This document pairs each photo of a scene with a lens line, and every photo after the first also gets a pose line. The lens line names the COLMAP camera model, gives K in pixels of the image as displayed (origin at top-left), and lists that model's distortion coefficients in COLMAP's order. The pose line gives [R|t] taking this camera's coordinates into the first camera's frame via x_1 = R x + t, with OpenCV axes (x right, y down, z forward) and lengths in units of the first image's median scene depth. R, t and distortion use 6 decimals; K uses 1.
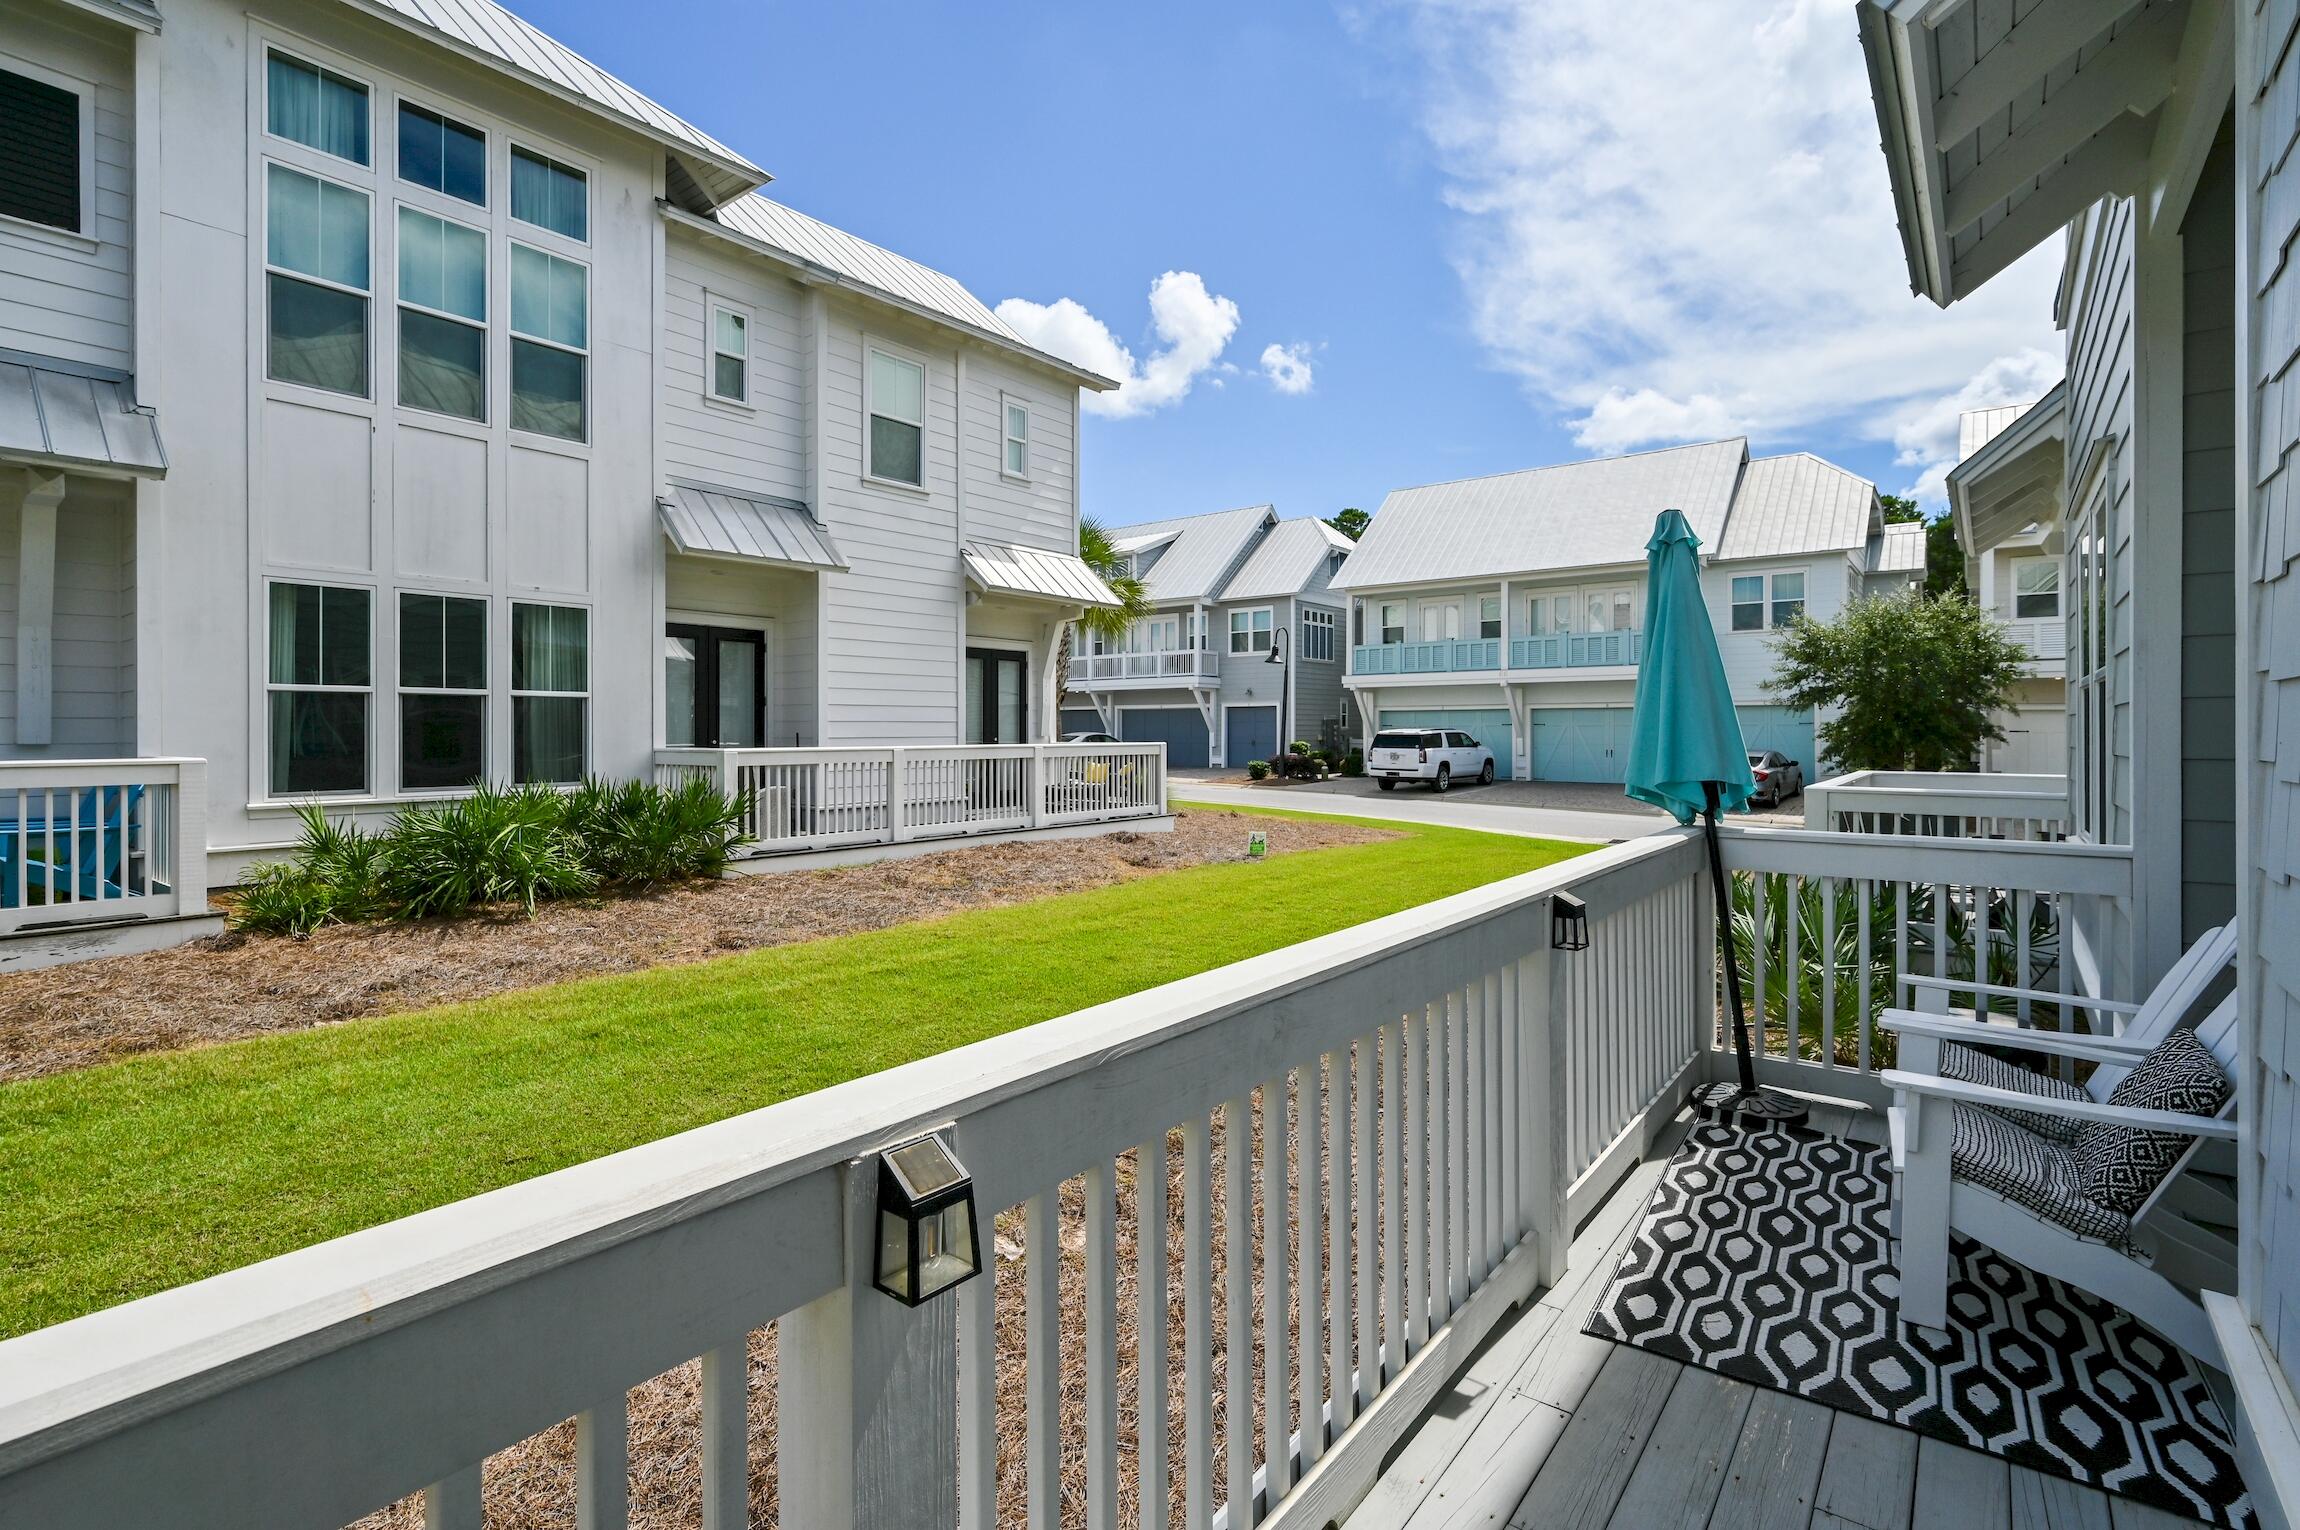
lens RADIAL K [[1070.8, 0, 1126.1], [0, 1070.8, 728.4], [0, 0, 1]] dist [0.004716, 0.001450]
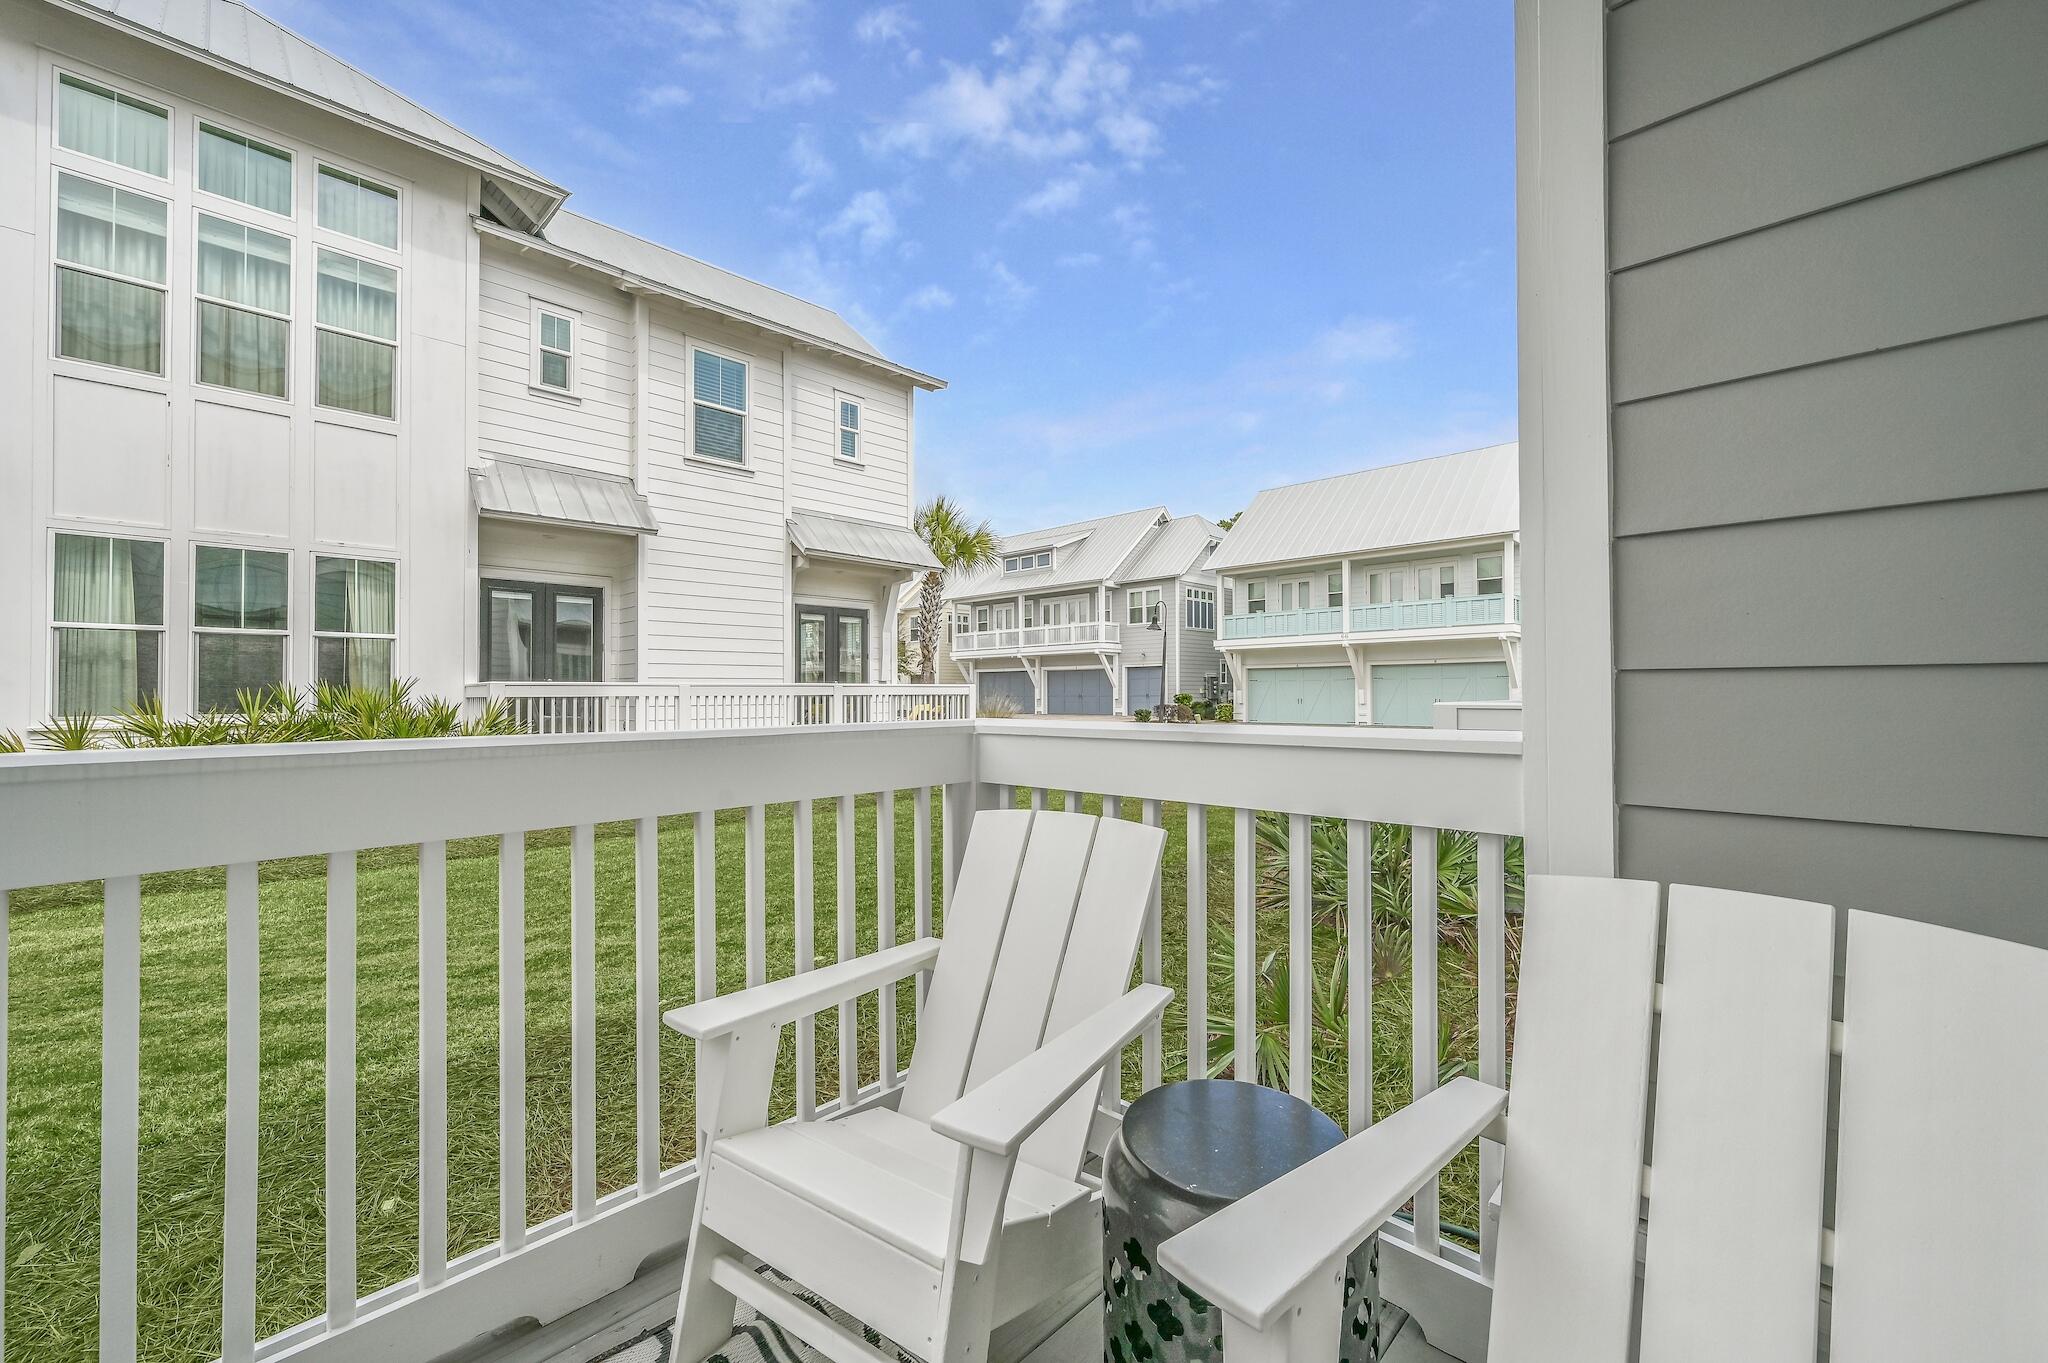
lens RADIAL K [[786.1, 0, 1015.8], [0, 786.1, 675.7], [0, 0, 1]] dist [0.002847, 0.000623]
pose [[0.992822, -0.005214, -0.119488, 0.222664], [0.002778, 0.999785, -0.020548, 0.025889], [0.119569, 0.020069, 0.992623, 0.198096]]
